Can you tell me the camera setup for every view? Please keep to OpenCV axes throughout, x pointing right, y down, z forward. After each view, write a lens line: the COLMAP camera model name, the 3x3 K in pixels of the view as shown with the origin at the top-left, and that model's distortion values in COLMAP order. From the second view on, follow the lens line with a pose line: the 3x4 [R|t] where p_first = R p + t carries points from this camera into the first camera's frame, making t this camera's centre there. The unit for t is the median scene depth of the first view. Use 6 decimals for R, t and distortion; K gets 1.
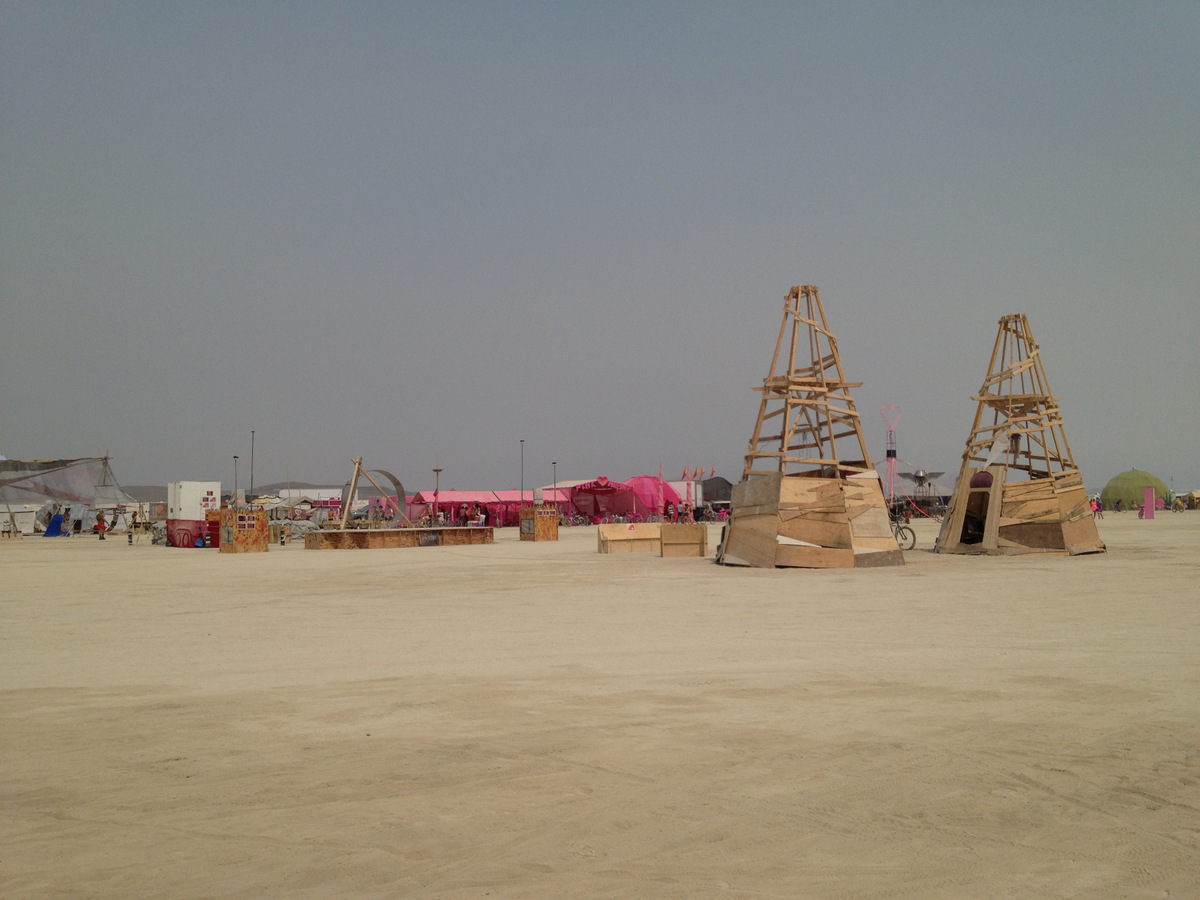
lens RADIAL K [[1095.3, 0, 609.0], [0, 1095.3, 462.4], [0, 0, 1]] dist [0.123078, 0.000000]
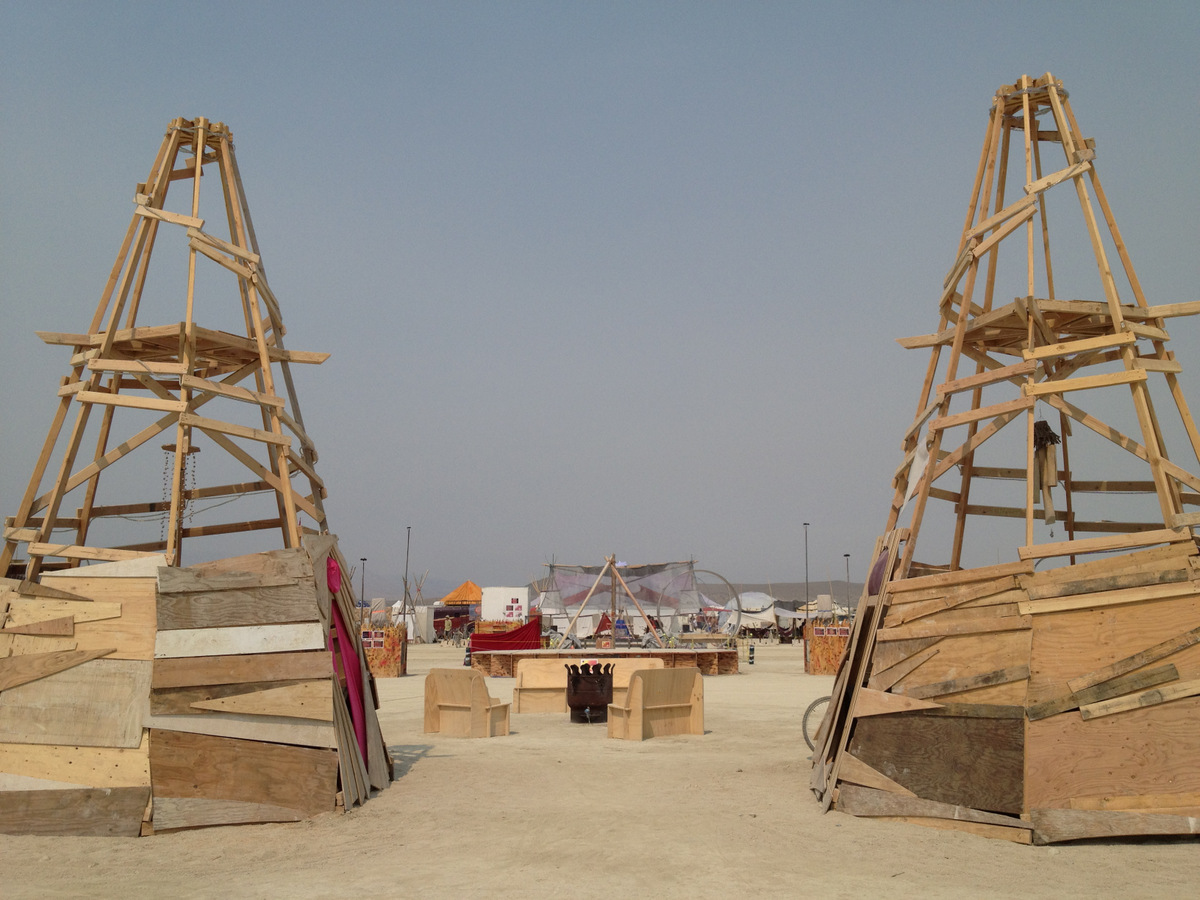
lens RADIAL K [[1095.3, 0, 623.3], [0, 1095.3, 436.9], [0, 0, 1]] dist [0.123078, 0.000000]
pose [[0.747893, -0.100154, -0.656220, 0.297972], [0.023934, 0.991978, -0.124121, 0.009375], [0.663388, 0.077123, 0.744291, 0.412235]]
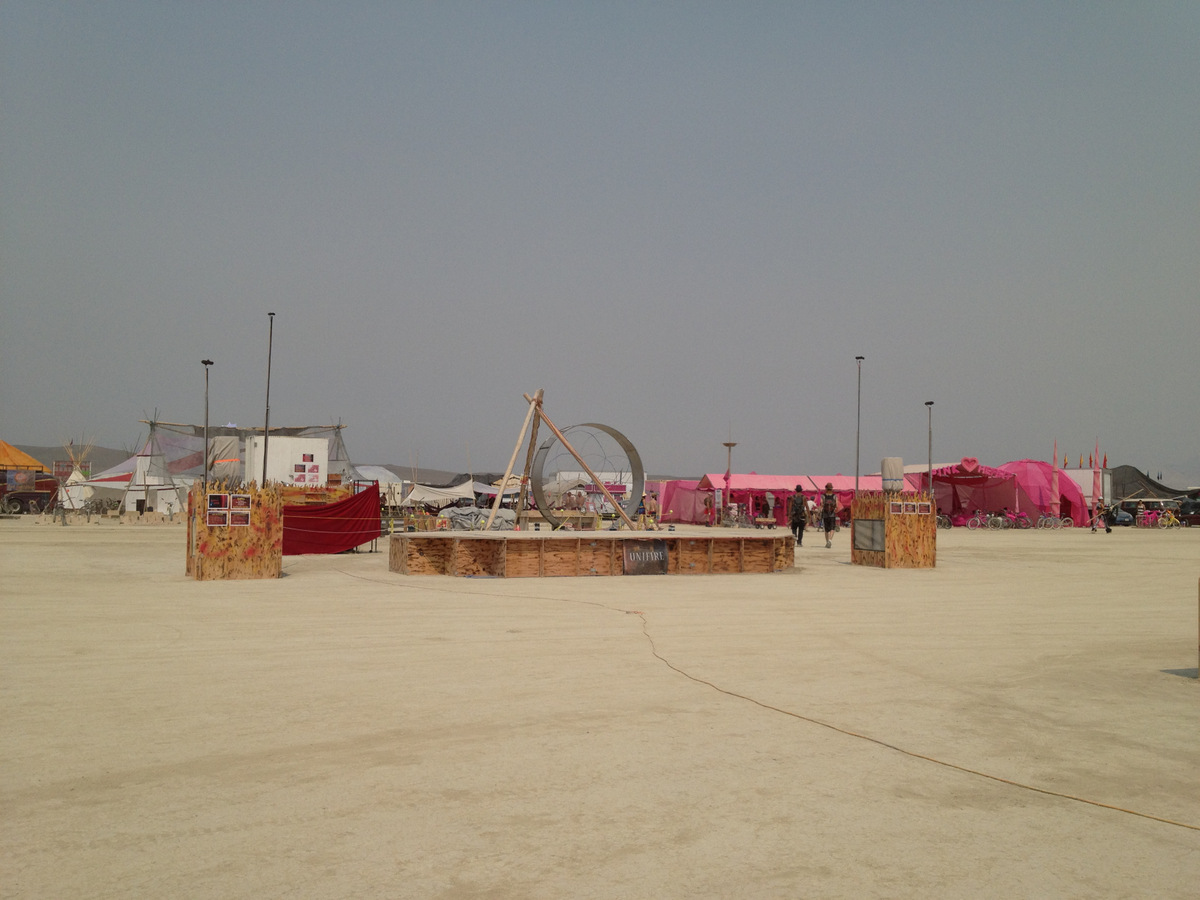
lens RADIAL K [[1095.3, 0, 608.0], [0, 1095.3, 458.7], [0, 0, 1]] dist [0.123078, 0.000000]
pose [[0.957862, 0.012936, -0.286937, -0.045606], [-0.012033, 0.999916, 0.004910, 0.024109], [0.286977, -0.001251, 0.957937, 0.508236]]
